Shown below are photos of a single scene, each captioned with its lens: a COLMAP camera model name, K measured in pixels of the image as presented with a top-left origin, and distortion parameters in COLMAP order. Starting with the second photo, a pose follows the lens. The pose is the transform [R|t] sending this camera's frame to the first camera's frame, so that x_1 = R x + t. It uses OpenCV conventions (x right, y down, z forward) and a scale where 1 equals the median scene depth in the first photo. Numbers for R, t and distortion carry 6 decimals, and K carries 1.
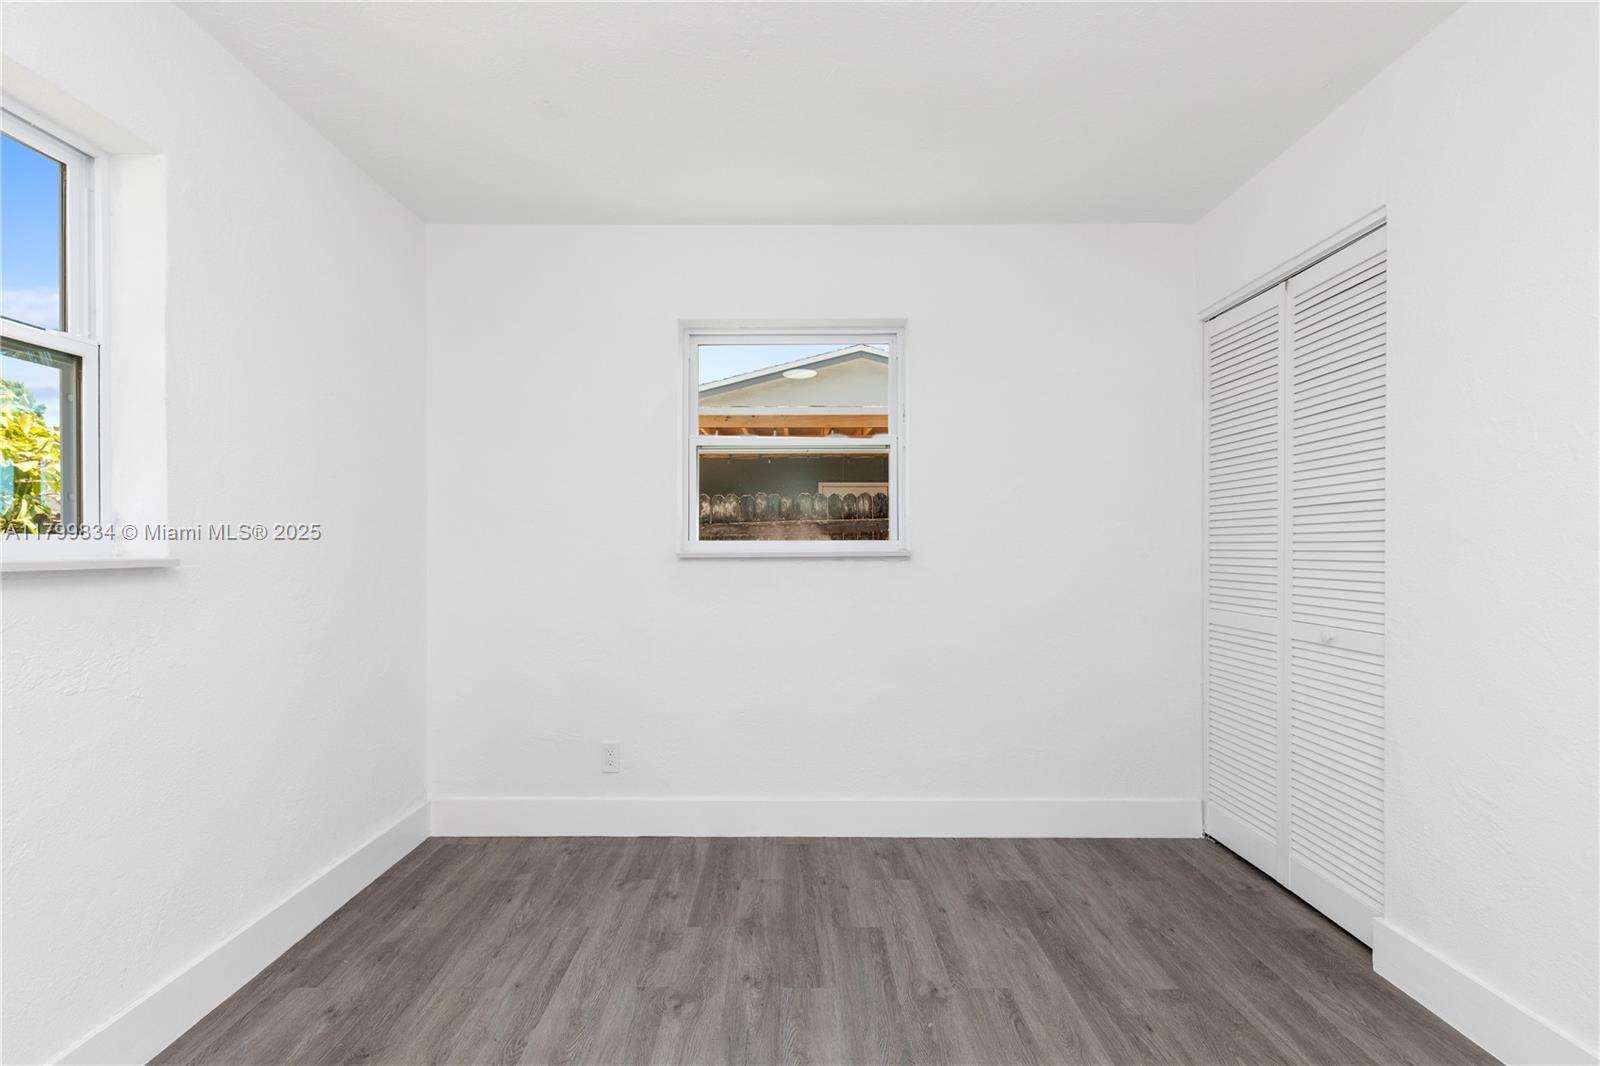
lens RADIAL K [[719.8, 0, 801.2], [0, 719.8, 542.4], [0, 0, 1]] dist [0.012536, -0.002594]
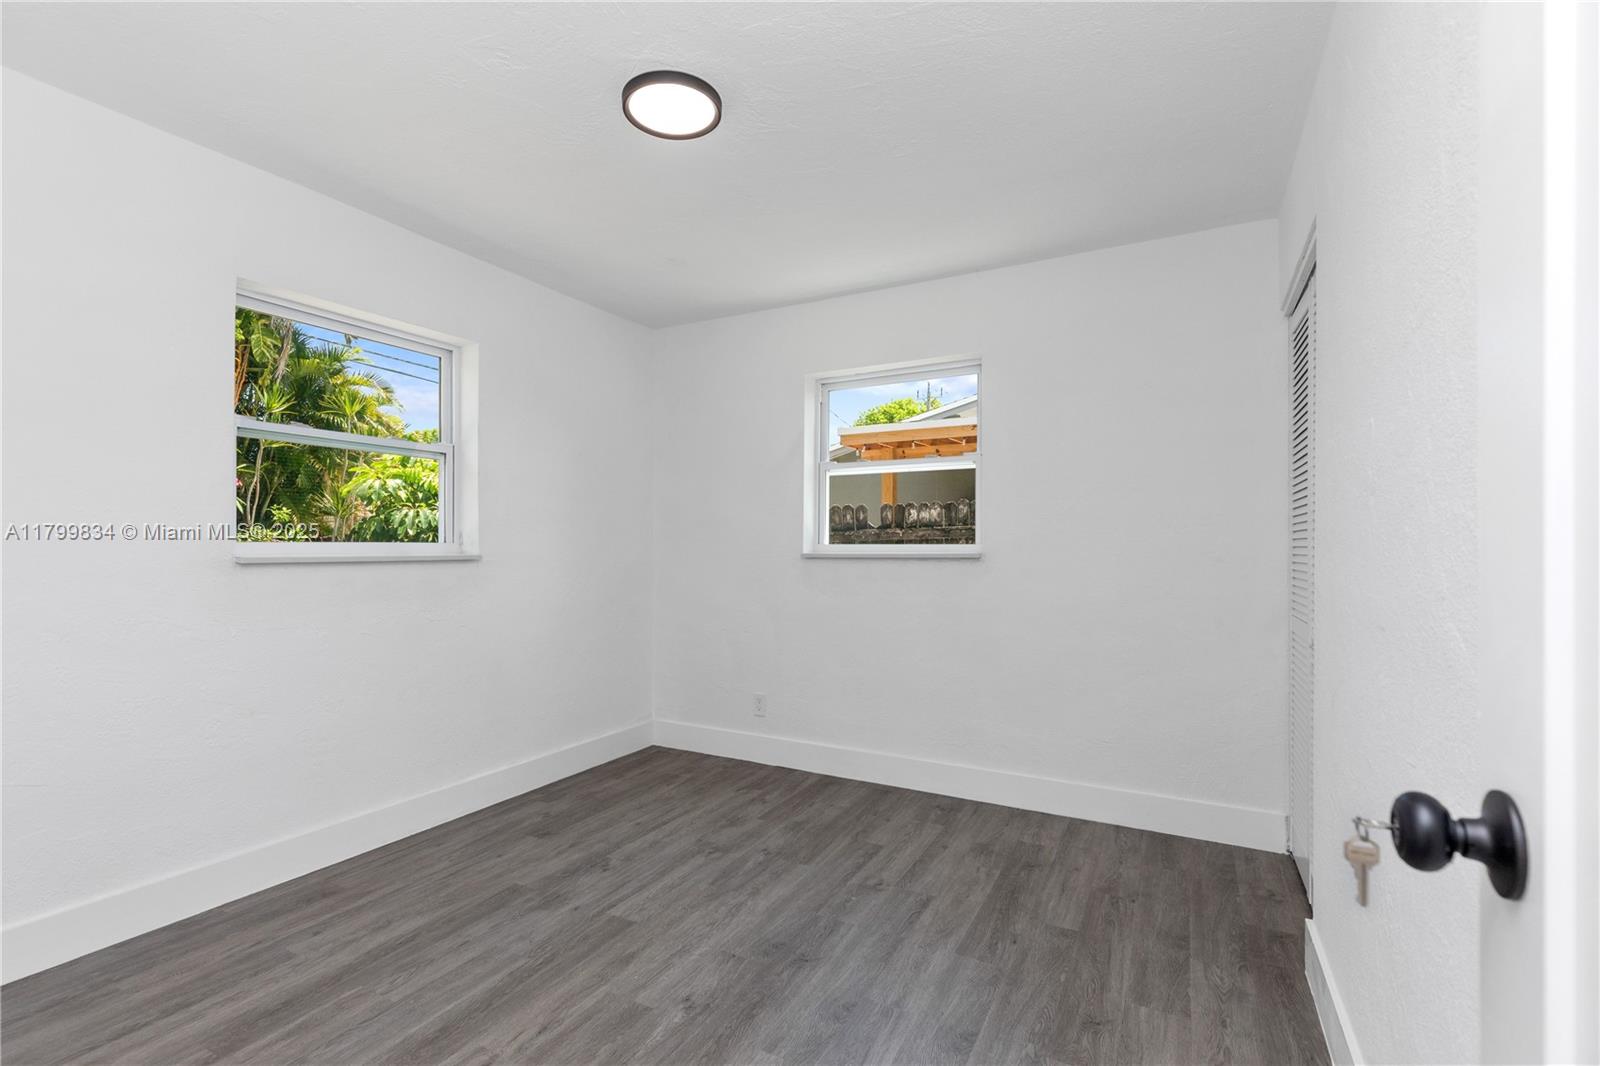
lens RADIAL K [[719.8, 0, 801.5], [0, 719.8, 534.4], [0, 0, 1]] dist [0.012536, -0.002594]
pose [[0.883395, -0.004049, -0.468612, 0.511908], [-0.001118, 0.999942, -0.010749, -0.007292], [0.468628, 0.010019, 0.883339, -0.184677]]
